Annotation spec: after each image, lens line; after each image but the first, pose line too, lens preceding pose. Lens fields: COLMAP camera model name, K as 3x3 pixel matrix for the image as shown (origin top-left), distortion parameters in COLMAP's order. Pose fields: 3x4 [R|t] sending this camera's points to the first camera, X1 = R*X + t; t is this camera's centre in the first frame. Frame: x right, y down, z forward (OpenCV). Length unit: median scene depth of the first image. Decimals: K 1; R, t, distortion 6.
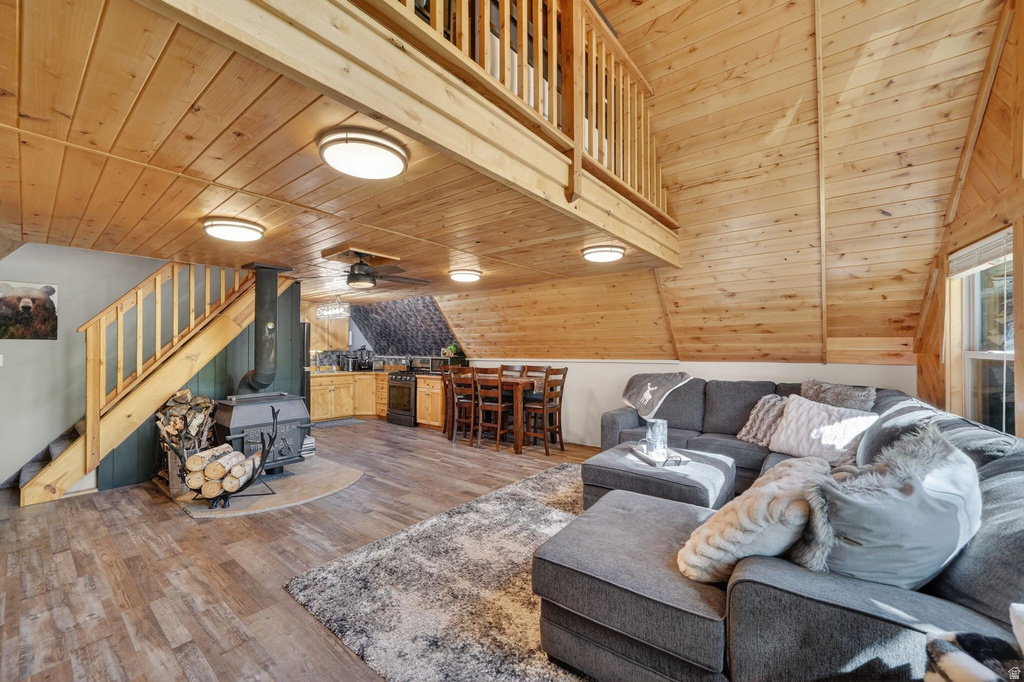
lens RADIAL K [[404.5, 0, 509.4], [0, 404.5, 344.7], [0, 0, 1]] dist [-0.003130, 0.000001]
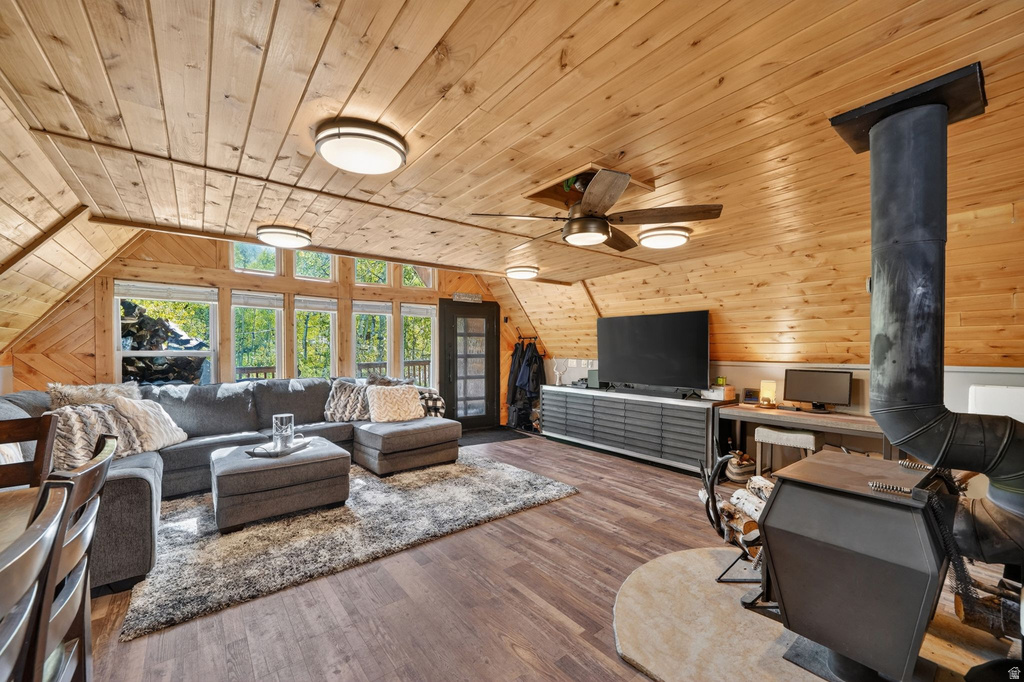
lens RADIAL K [[410.0, 0, 509.7], [0, 410.0, 355.3], [0, 0, 1]] dist [-0.004134, -0.000275]
pose [[-0.974748, -0.002542, 0.223291, -0.425699], [-0.000720, 0.999966, 0.008242, 0.016724], [-0.223305, 0.007873, -0.974717, 1.751569]]
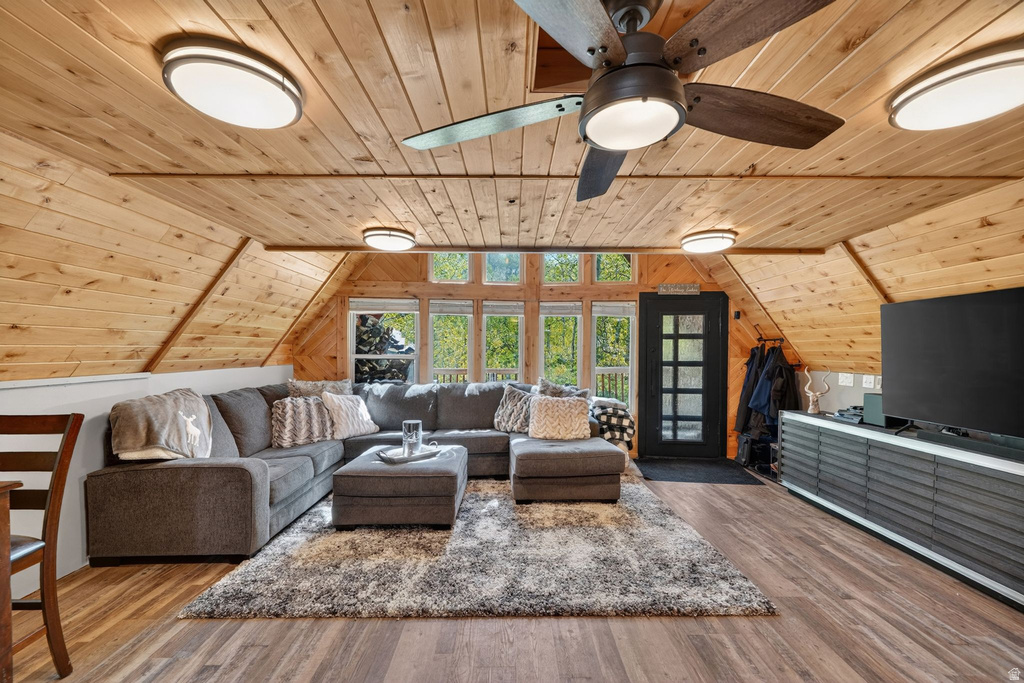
lens RADIAL K [[410.0, 0, 509.7], [0, 410.0, 355.8], [0, 0, 1]] dist [-0.004134, -0.000275]
pose [[-0.632126, -0.011543, 0.774780, -0.578940], [-0.010837, 0.999923, 0.006055, 0.004390], [-0.774790, -0.004569, -0.632202, 1.349114]]
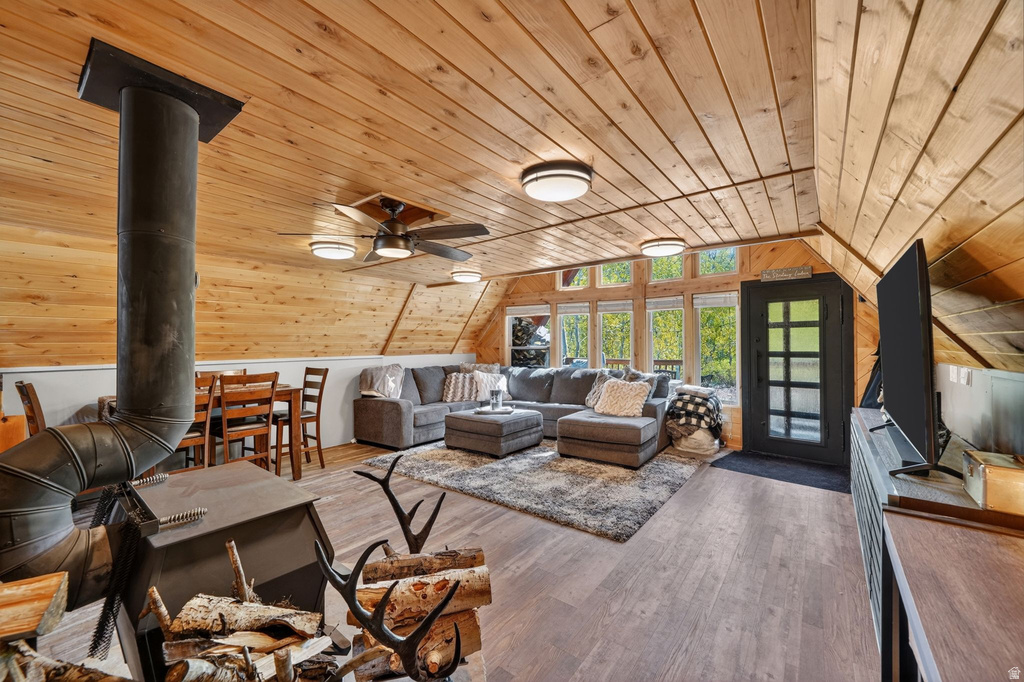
lens RADIAL K [[400.2, 0, 508.3], [0, 400.2, 338.1], [0, 0, 1]] dist [-0.002670, 0.000287]
pose [[-0.019281, 0.016857, 0.999672, -1.142092], [-0.003853, 0.999849, -0.016934, 0.007073], [-0.999807, -0.004178, -0.019213, 0.890222]]
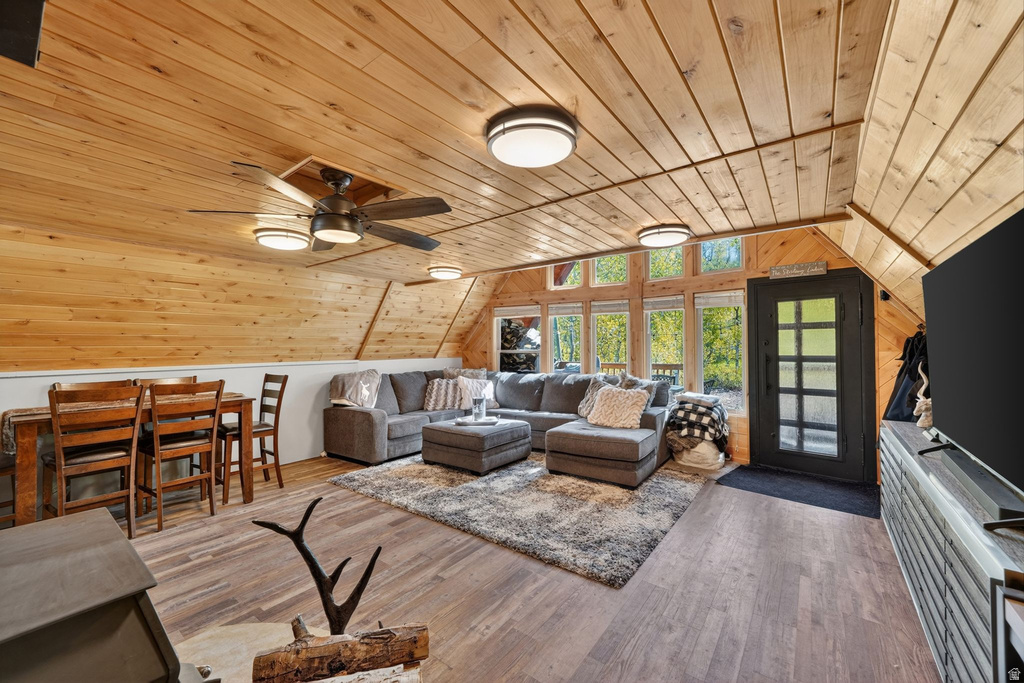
lens RADIAL K [[400.2, 0, 508.3], [0, 400.2, 338.6], [0, 0, 1]] dist [-0.002670, 0.000287]
pose [[-0.027839, 0.023442, 0.999338, -1.007720], [-0.002860, 0.999719, -0.023530, 0.005290], [-0.999608, -0.003514, -0.027764, 0.846647]]
